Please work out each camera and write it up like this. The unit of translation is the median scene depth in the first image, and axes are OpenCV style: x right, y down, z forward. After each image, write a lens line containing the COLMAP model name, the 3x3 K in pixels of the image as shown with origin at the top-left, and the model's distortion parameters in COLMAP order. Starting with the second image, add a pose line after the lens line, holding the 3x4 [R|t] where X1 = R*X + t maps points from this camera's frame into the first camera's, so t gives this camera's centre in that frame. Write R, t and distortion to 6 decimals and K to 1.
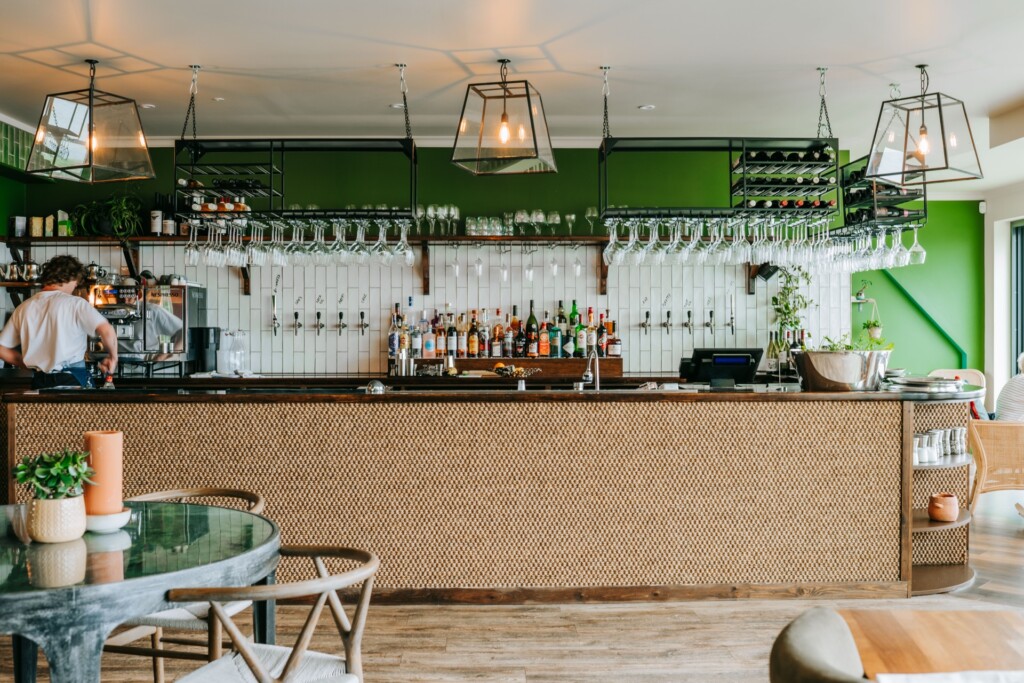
lens RADIAL K [[1003.5, 0, 501.0], [0, 1003.5, 329.8], [0, 0, 1]] dist [-0.059974, -0.002075]
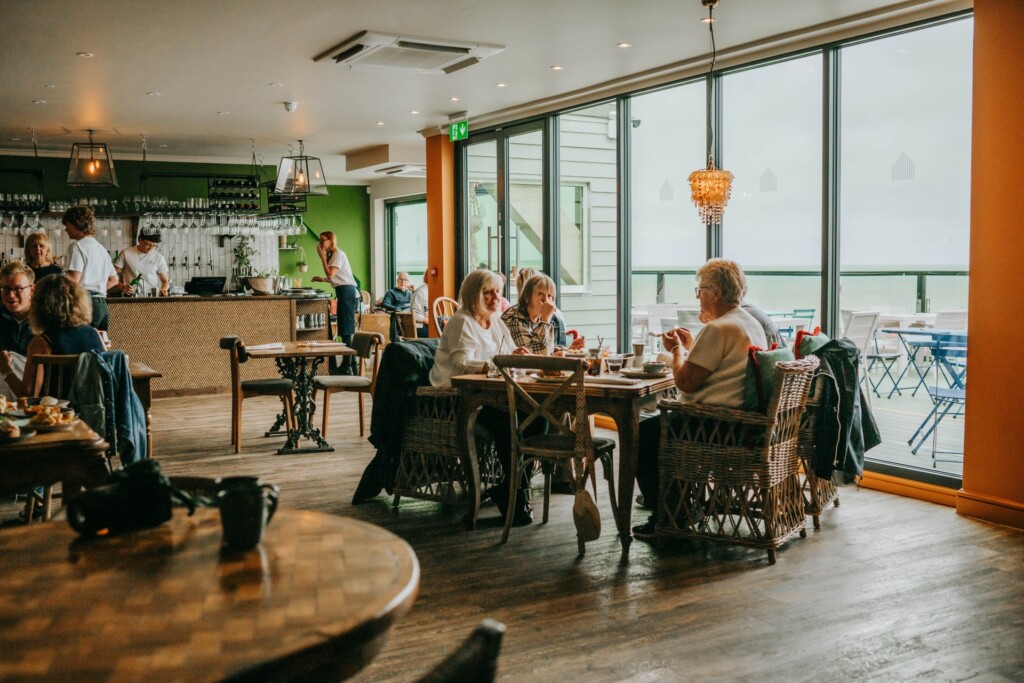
lens RADIAL K [[1003.5, 0, 501.0], [0, 1003.5, 329.8], [0, 0, 1]] dist [-0.059974, -0.002075]
pose [[0.874430, -0.037163, 0.483726, -0.248260], [0.007383, 0.997966, 0.063325, 0.002969], [-0.485095, -0.051802, 0.872926, -1.103781]]
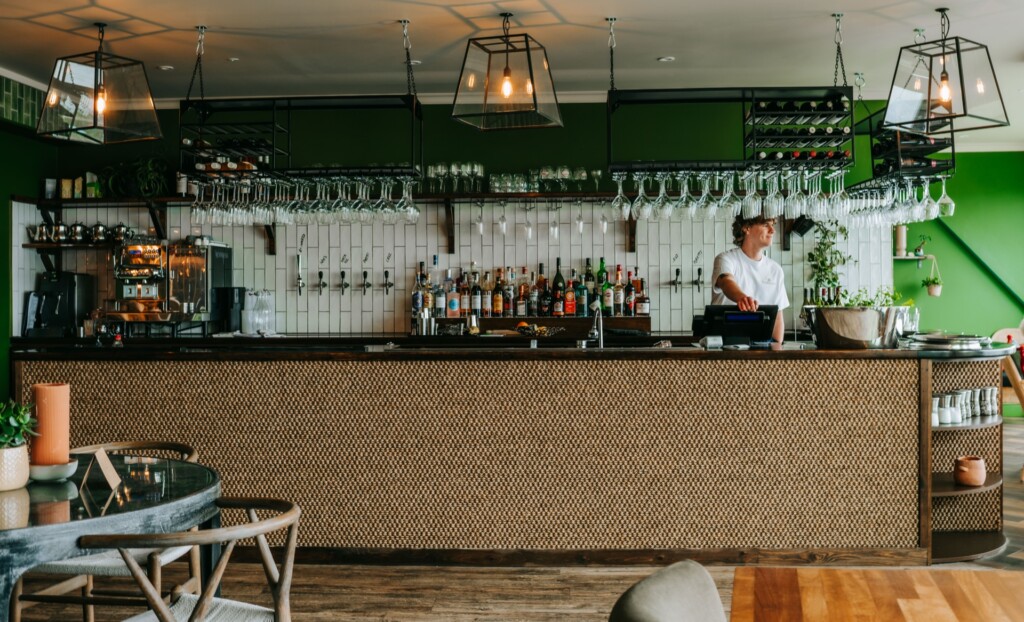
lens RADIAL K [[1027.2, 0, 510.6], [0, 1027.2, 277.0], [0, 0, 1]] dist [-0.064128, 0.010597]
pose [[0.997536, -0.005759, -0.069918, 0.076634], [0.004730, 0.999878, -0.014870, 0.005274], [0.069995, 0.014502, 0.997442, -0.004916]]
